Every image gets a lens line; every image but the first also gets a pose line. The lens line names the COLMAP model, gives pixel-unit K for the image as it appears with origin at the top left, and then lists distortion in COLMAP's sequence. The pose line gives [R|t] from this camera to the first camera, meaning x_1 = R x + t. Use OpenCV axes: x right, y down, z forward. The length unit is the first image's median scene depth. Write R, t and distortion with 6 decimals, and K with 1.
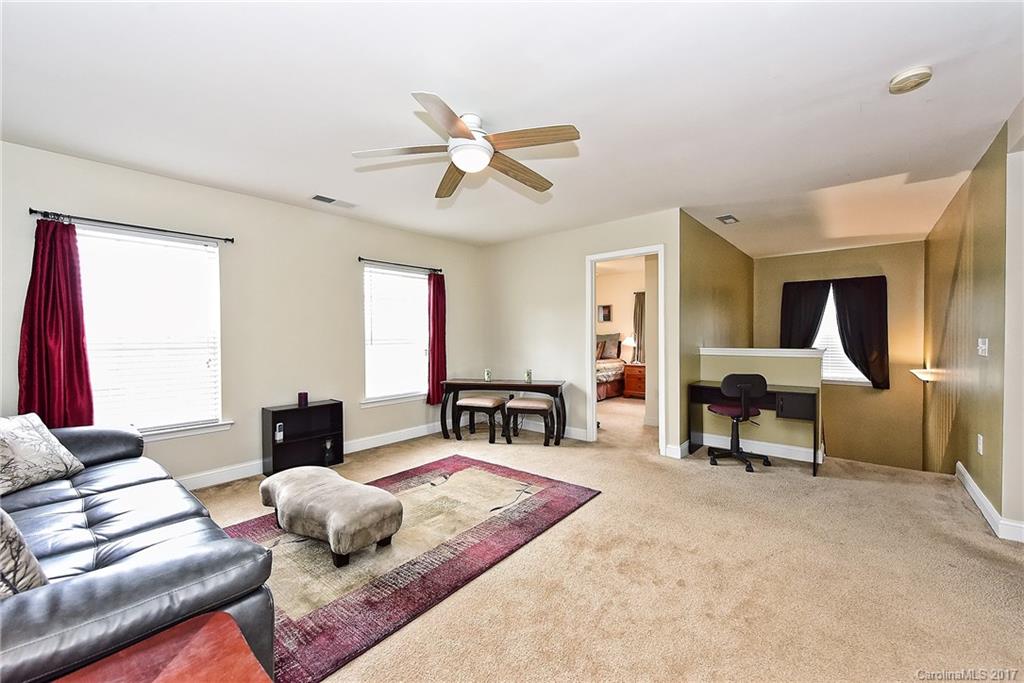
lens RADIAL K [[392.5, 0, 509.9], [0, 392.5, 340.4], [0, 0, 1]] dist [-0.001732, -0.000129]
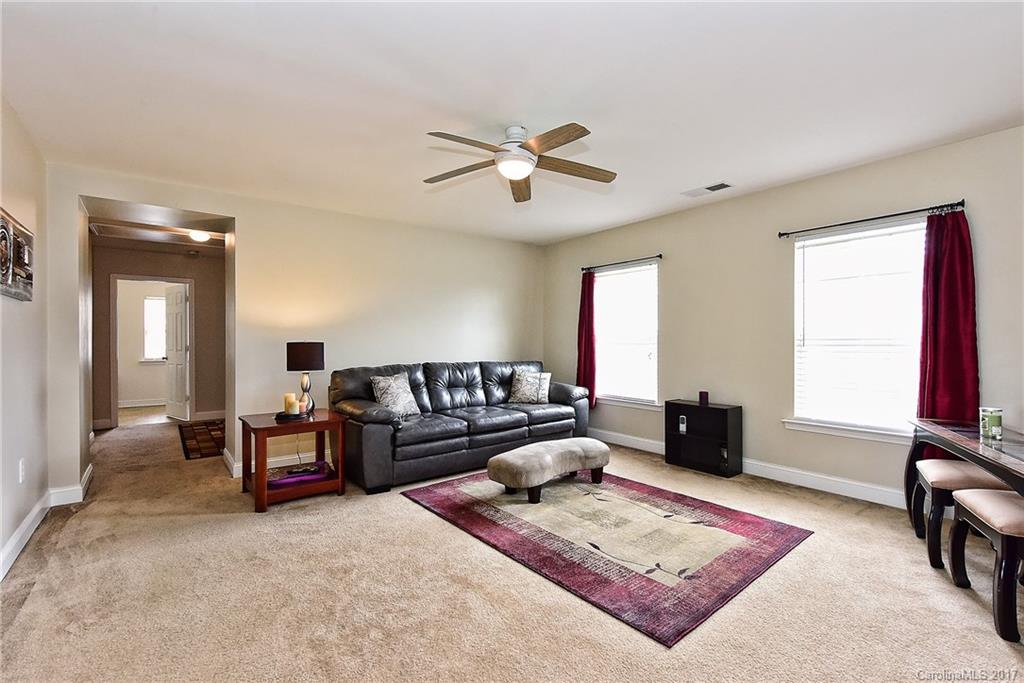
lens RADIAL K [[443.5, 0, 515.0], [0, 443.5, 341.9], [0, 0, 1]] dist [0.001281, 0.000525]
pose [[-0.174490, 0.018154, -0.984492, 0.746584], [-0.004122, 0.999808, 0.019168, -0.014139], [0.984650, 0.007403, -0.174382, 0.819639]]
